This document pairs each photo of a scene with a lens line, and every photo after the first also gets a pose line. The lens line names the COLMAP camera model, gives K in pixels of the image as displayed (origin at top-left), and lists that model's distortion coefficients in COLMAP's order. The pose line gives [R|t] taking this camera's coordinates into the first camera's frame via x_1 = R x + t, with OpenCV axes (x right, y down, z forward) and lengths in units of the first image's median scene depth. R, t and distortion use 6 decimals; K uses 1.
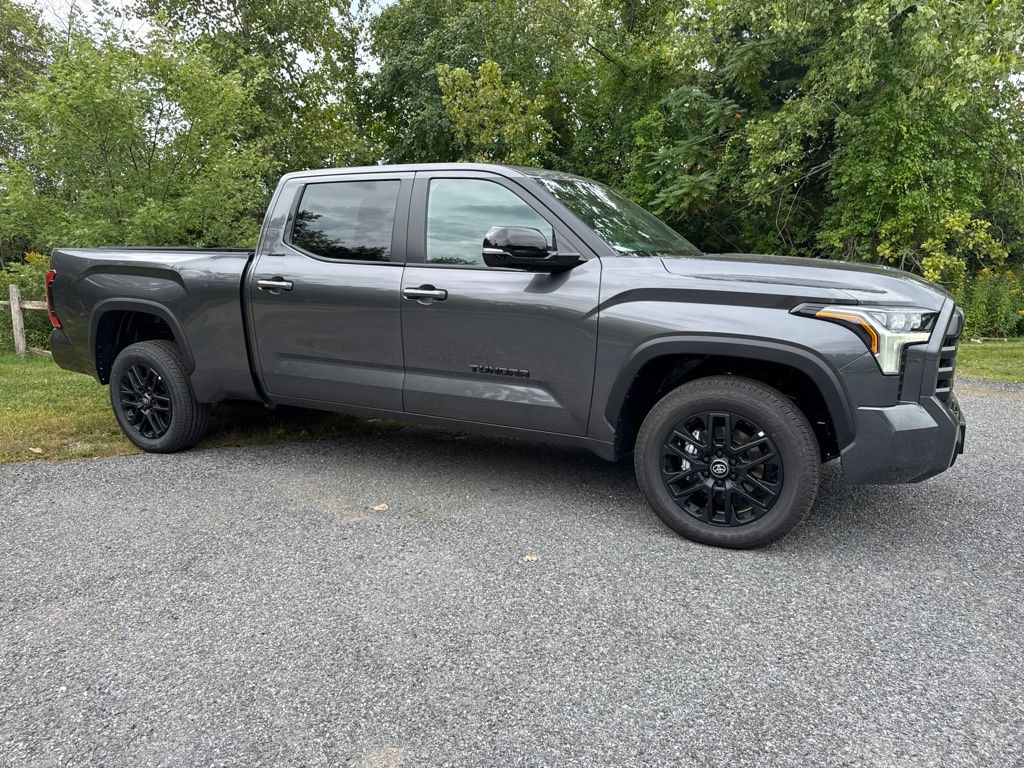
lens RADIAL K [[737.9, 0, 512.9], [0, 737.9, 384.8], [0, 0, 1]] dist [0.028783, -0.028658]
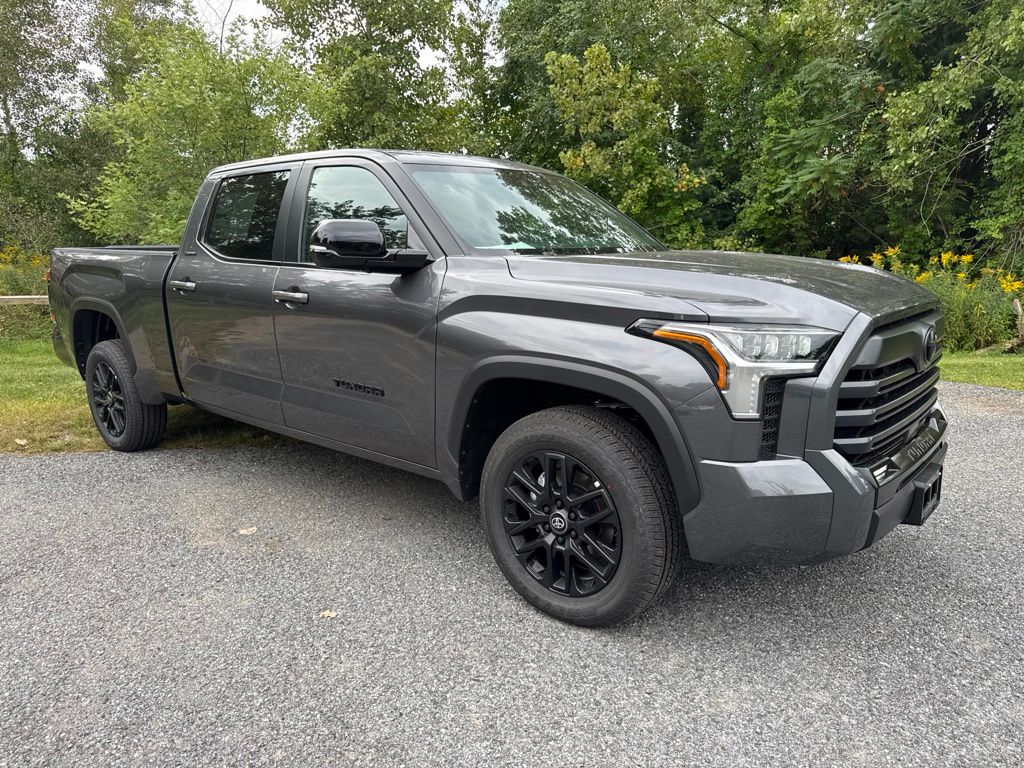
lens RADIAL K [[737.9, 0, 506.6], [0, 737.9, 385.5], [0, 0, 1]] dist [0.028783, -0.028658]
pose [[0.972792, 0.036692, -0.228758, 0.098627], [-0.034701, 0.999317, 0.012721, -0.010454], [0.229069, -0.004437, 0.973400, 0.052791]]
